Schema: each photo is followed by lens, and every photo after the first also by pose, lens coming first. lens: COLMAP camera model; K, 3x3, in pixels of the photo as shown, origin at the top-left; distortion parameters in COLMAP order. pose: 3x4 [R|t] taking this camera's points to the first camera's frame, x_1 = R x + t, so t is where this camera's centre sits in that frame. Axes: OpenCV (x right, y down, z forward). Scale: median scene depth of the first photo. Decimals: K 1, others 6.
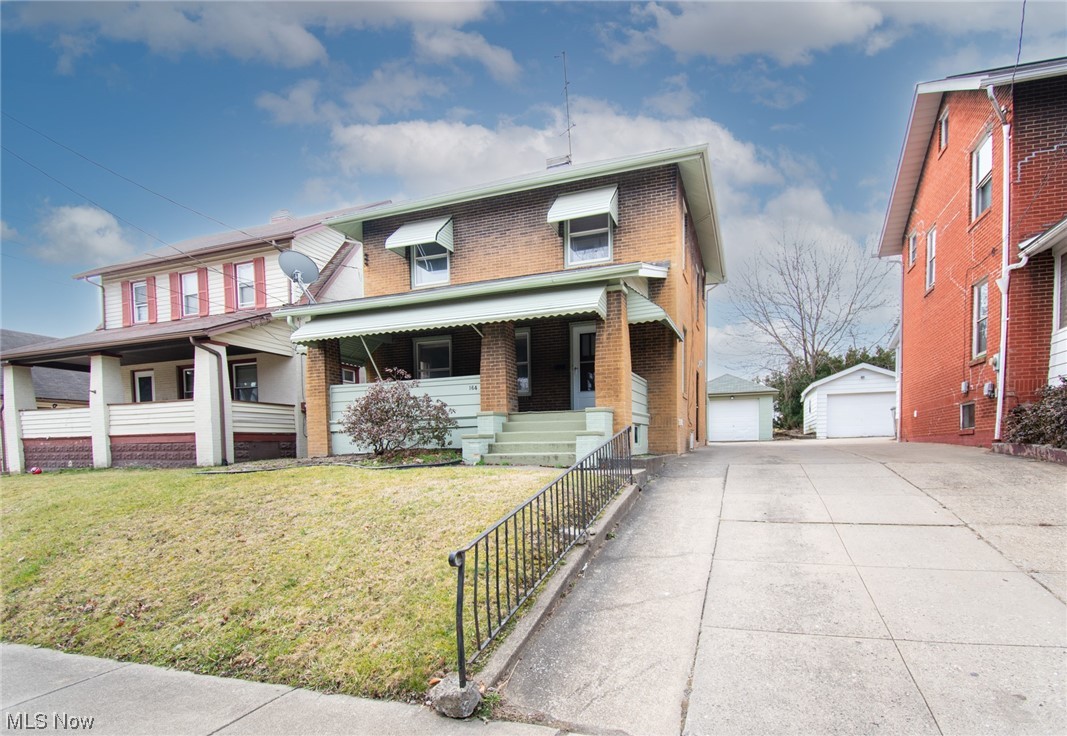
lens RADIAL K [[449.8, 0, 533.5], [0, 449.8, 368.0], [0, 0, 1]] dist [0.002667, -0.006604]
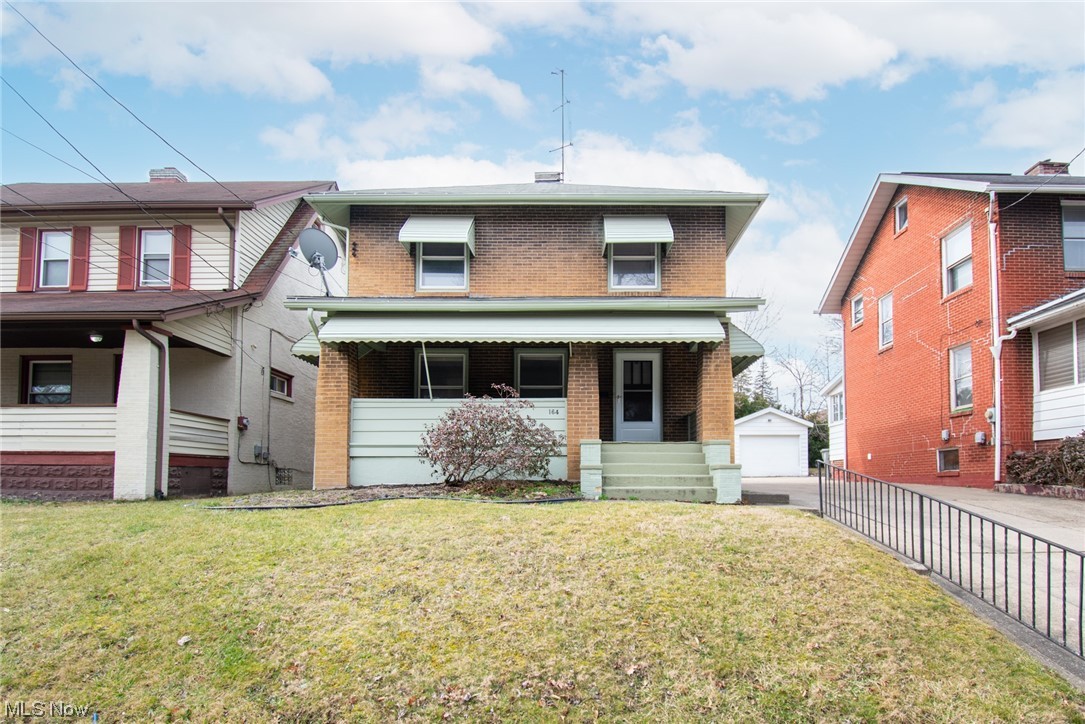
lens RADIAL K [[492.4, 0, 523.8], [0, 492.4, 355.8], [0, 0, 1]] dist [-0.001625, -0.000795]
pose [[0.957406, 0.087570, 0.275147, -0.388003], [-0.065808, 0.994000, -0.087371, 0.018804], [-0.281147, 0.065543, 0.957424, 0.060725]]
